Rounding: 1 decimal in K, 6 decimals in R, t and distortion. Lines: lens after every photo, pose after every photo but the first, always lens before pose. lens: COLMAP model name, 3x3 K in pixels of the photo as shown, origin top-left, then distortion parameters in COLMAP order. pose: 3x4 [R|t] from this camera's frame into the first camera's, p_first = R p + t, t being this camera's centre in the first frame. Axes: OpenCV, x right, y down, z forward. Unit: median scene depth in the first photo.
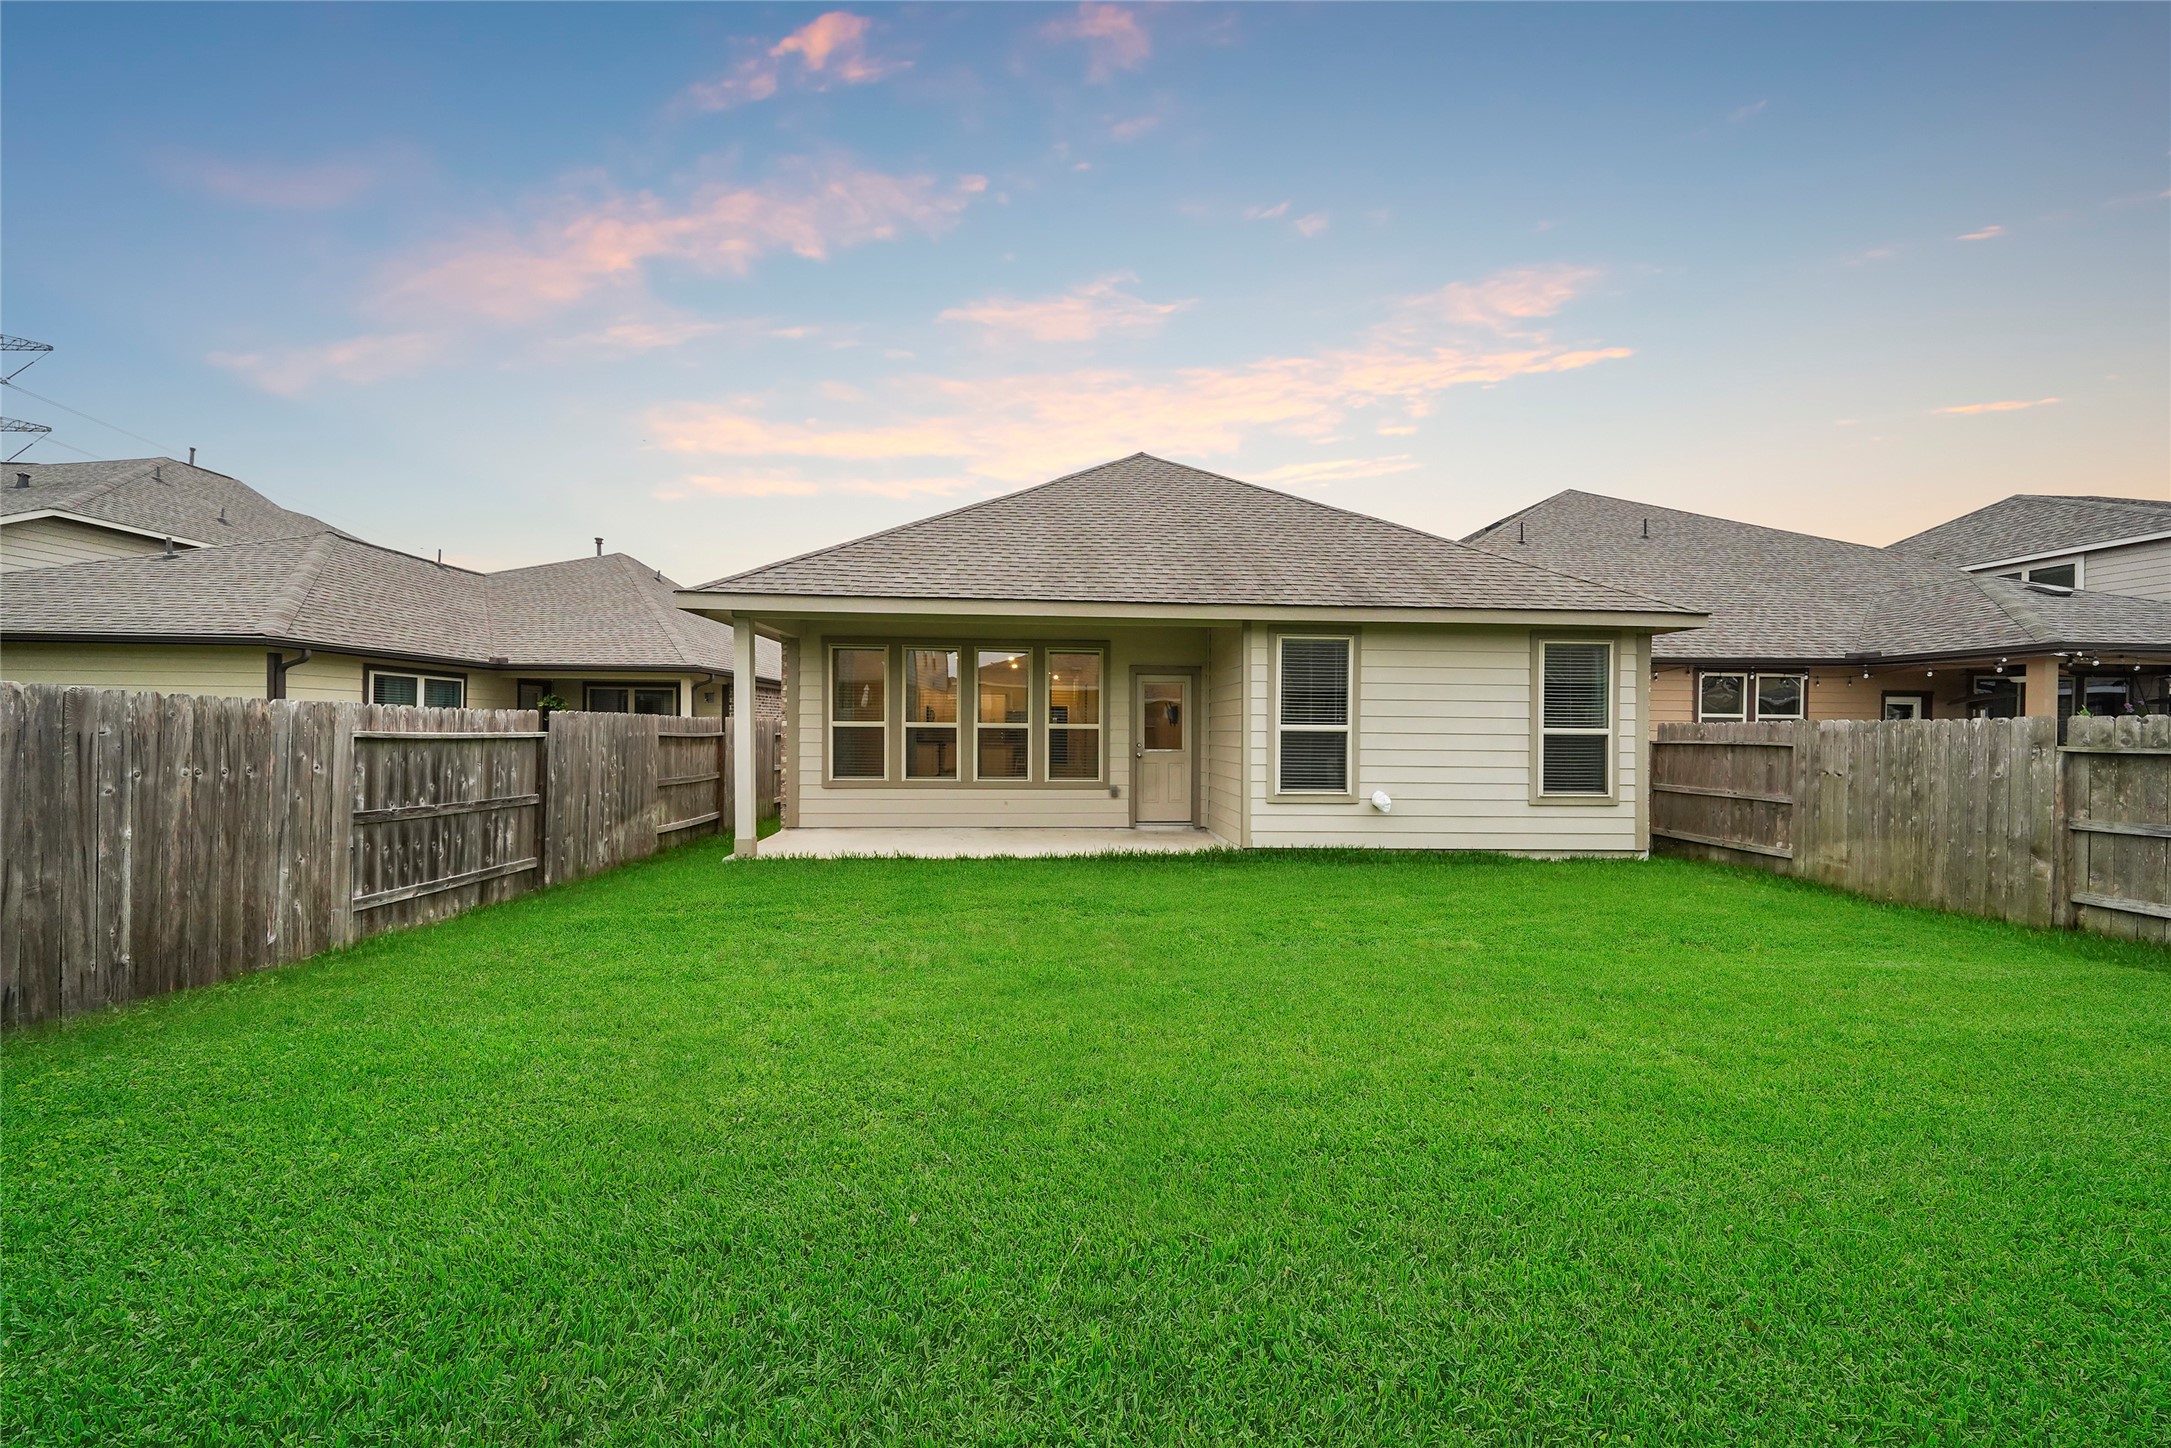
lens RADIAL K [[730.5, 0, 1115.4], [0, 730.5, 732.0], [0, 0, 1]] dist [0.011290, -0.001257]
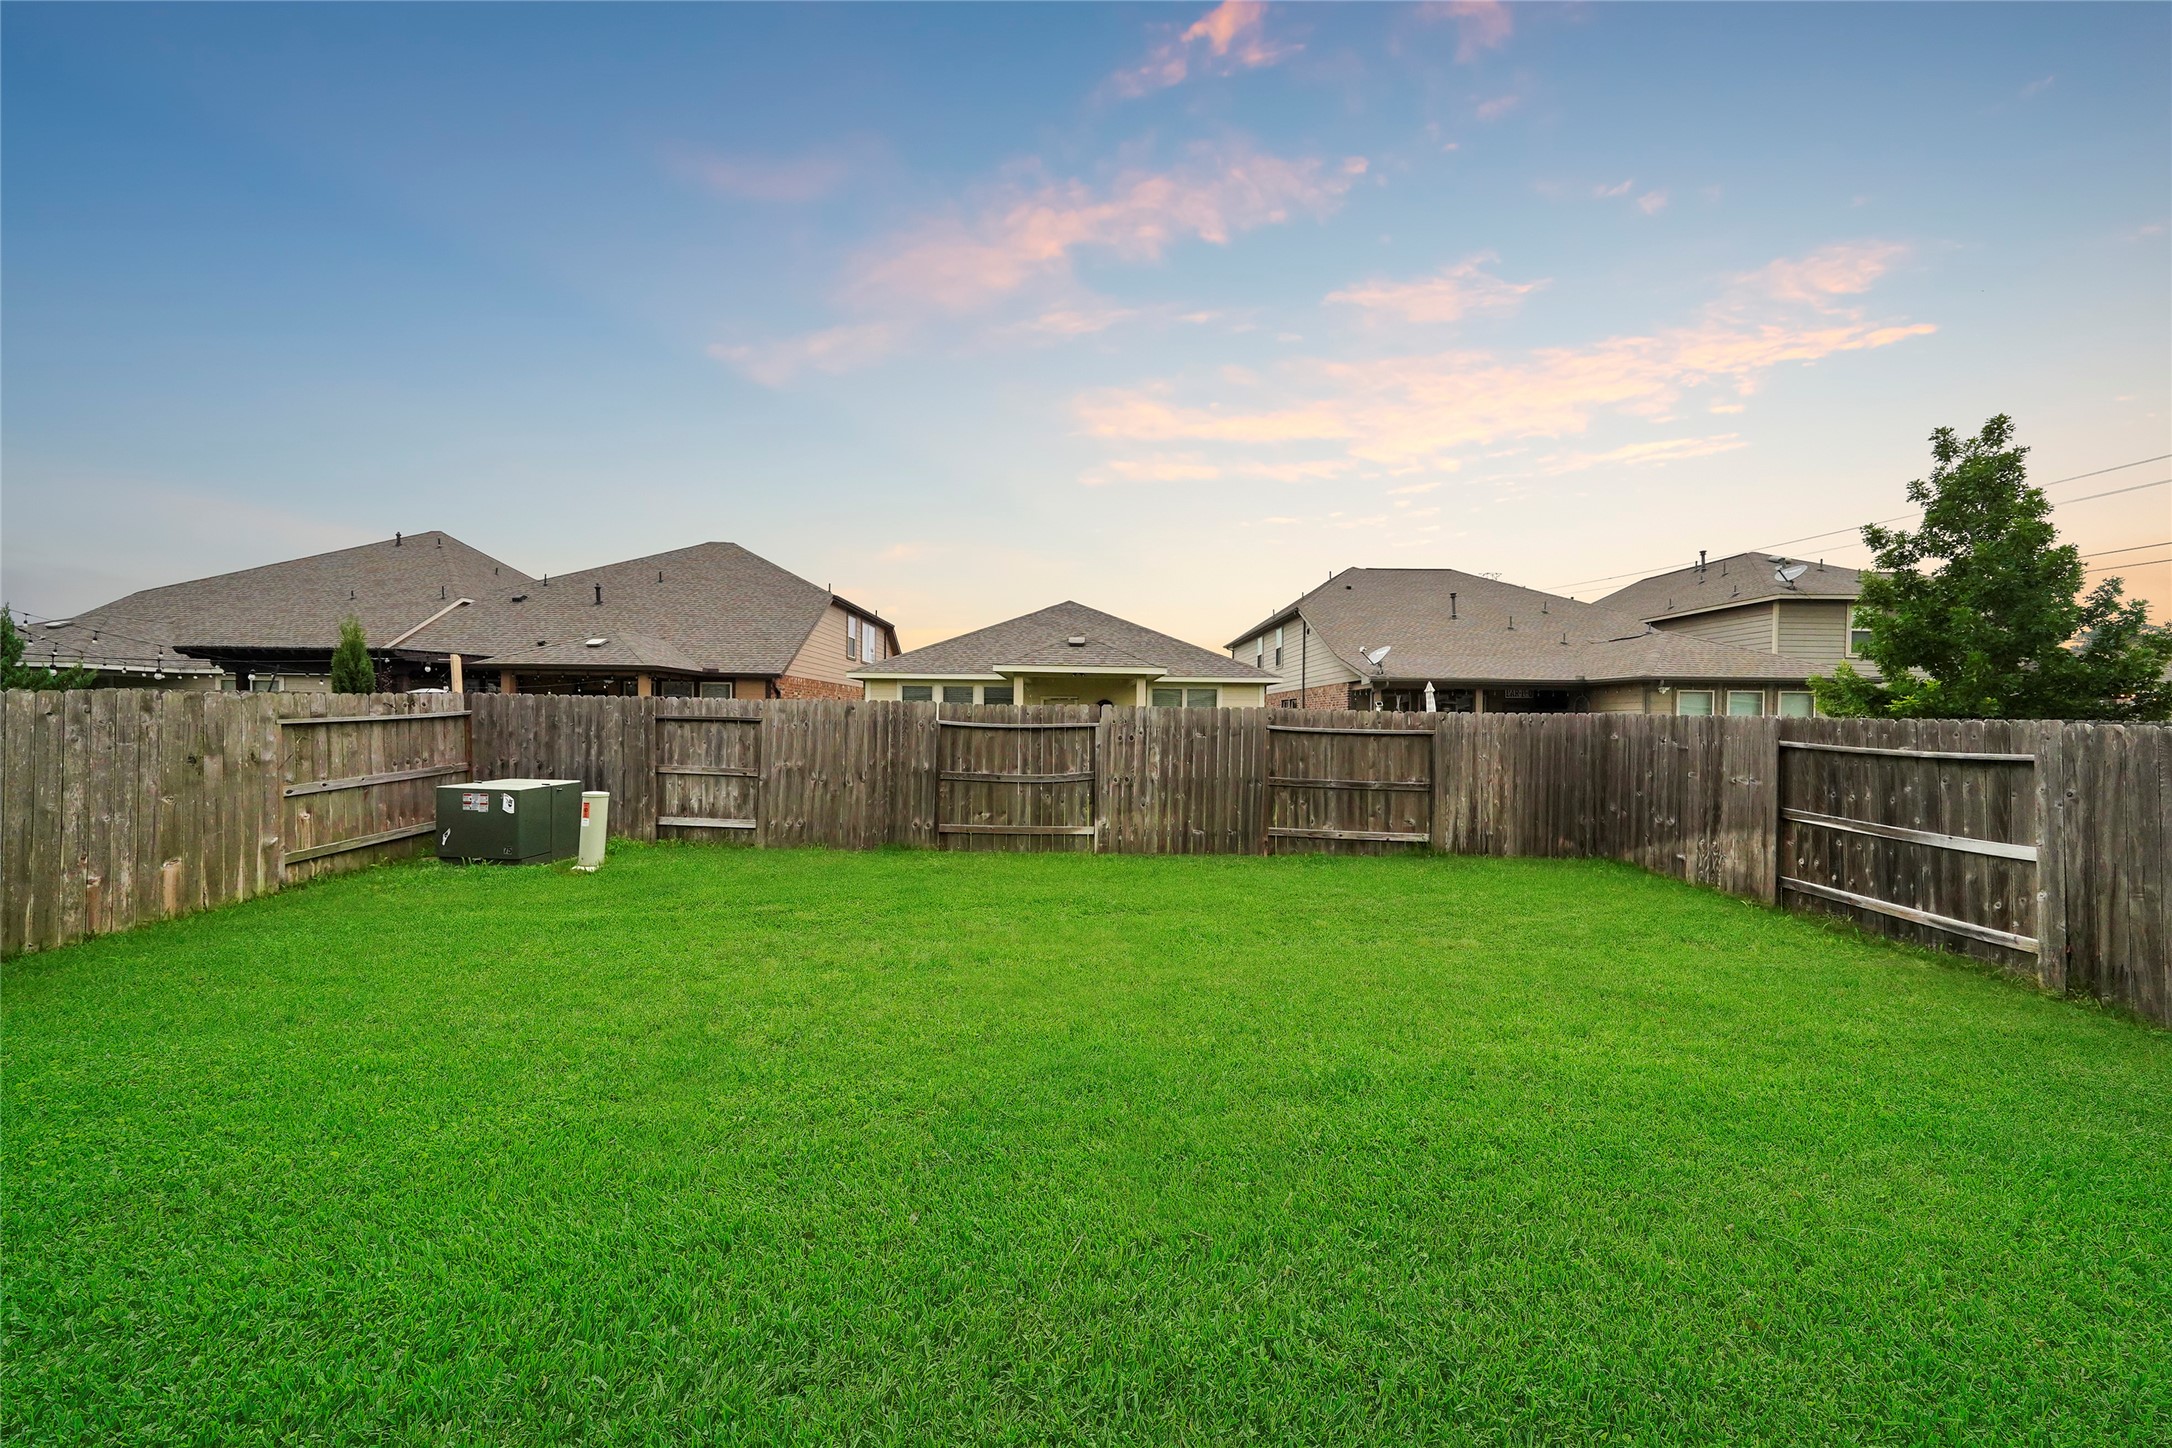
lens RADIAL K [[730.8, 0, 1099.6], [0, 730.8, 729.0], [0, 0, 1]] dist [0.011290, -0.001257]
pose [[0.999928, -0.006823, -0.009899, -0.477557], [0.006807, 0.999975, -0.001666, 0.016323], [0.009911, 0.001599, 0.999950, -0.002072]]
